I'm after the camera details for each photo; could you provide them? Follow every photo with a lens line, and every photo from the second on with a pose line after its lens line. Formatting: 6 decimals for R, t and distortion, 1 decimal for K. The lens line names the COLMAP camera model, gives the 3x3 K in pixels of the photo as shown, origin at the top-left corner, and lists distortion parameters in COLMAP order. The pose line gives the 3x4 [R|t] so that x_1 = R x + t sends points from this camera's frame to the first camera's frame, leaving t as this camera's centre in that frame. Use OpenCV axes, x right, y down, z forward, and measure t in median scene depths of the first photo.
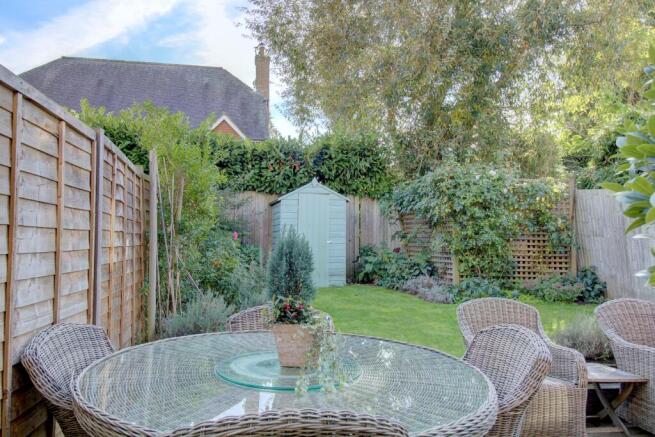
lens RADIAL K [[517.9, 0, 327.4], [0, 517.9, 219.2], [0, 0, 1]] dist [0.020947, -0.020528]
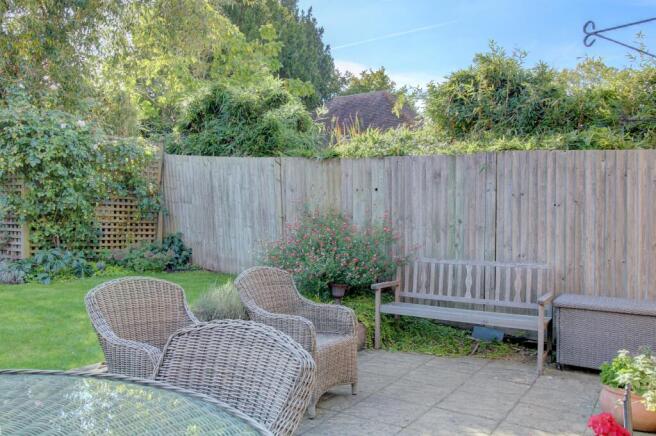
lens RADIAL K [[518.7, 0, 328.8], [0, 518.7, 220.1], [0, 0, 1]] dist [0.020947, -0.020528]
pose [[0.679696, 0.003628, 0.733485, -0.023200], [-0.052207, 0.997691, 0.043443, 0.007979], [-0.731634, -0.067821, 0.678316, 0.122630]]
